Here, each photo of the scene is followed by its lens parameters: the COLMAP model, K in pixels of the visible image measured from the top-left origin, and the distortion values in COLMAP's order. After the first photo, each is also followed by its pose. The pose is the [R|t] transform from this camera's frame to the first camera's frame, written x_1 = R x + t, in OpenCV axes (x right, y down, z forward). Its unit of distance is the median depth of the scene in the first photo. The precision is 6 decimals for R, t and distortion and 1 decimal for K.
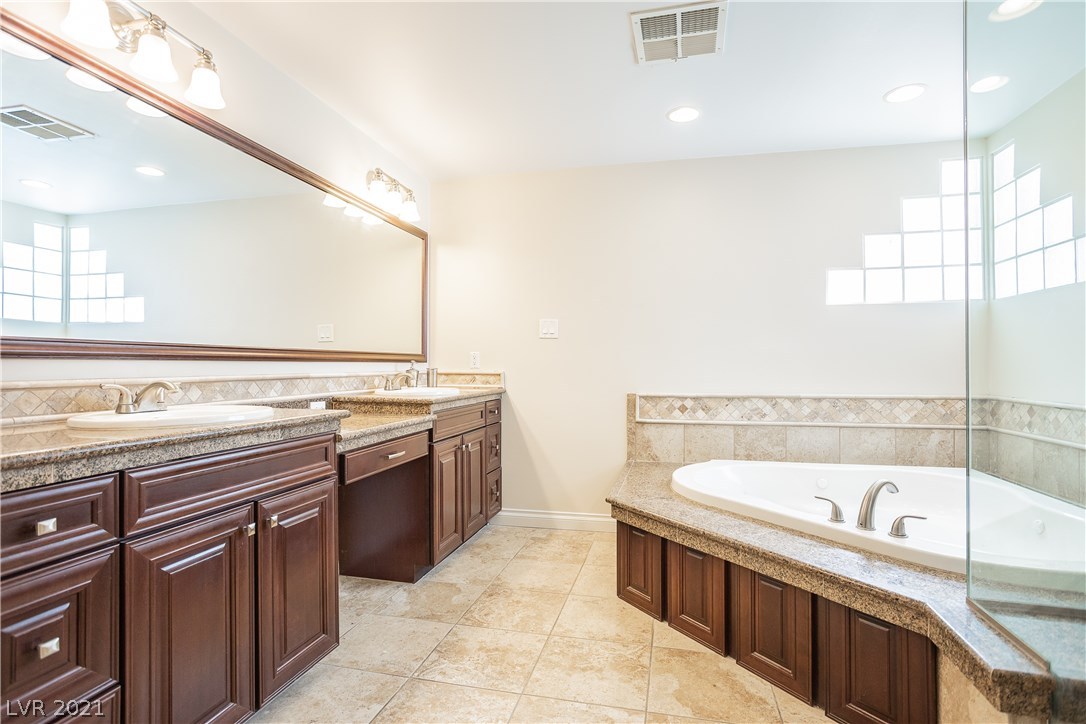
lens RADIAL K [[531.8, 0, 539.8], [0, 531.8, 361.5], [0, 0, 1]] dist [-0.035121, 0.015116]
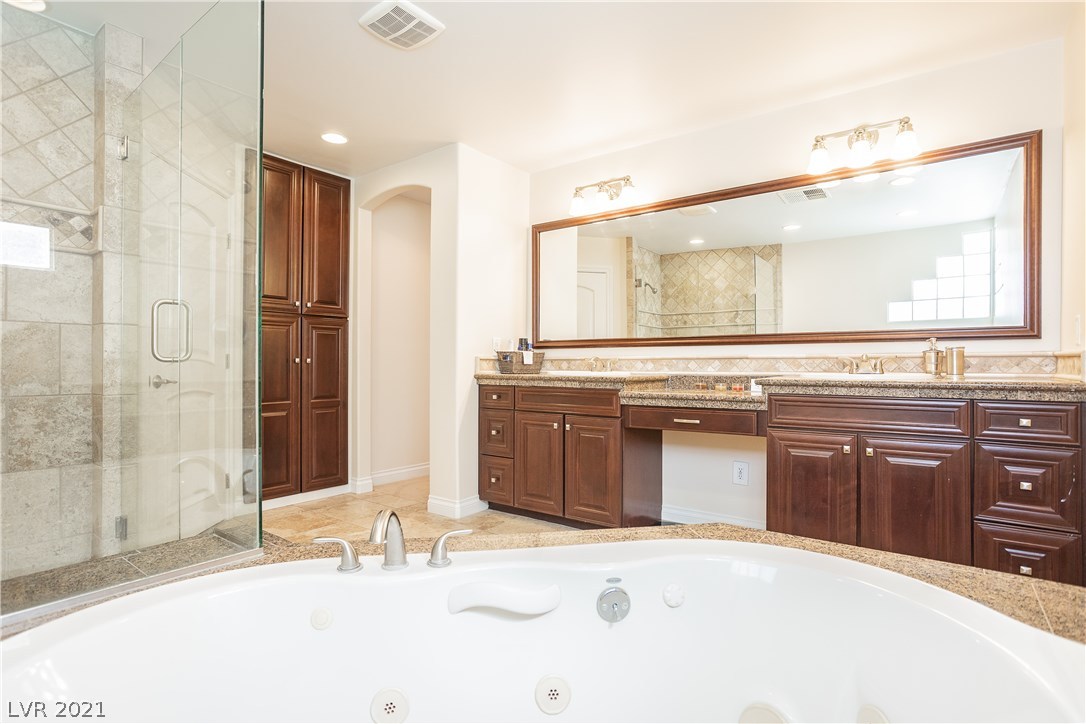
lens RADIAL K [[531.8, 0, 540.1], [0, 531.8, 361.3], [0, 0, 1]] dist [-0.035121, 0.015116]
pose [[-0.365798, 0.001030, -0.930694, 0.868675], [0.008394, 0.999962, -0.002193, 0.037244], [0.930656, -0.008614, -0.365793, 1.018793]]
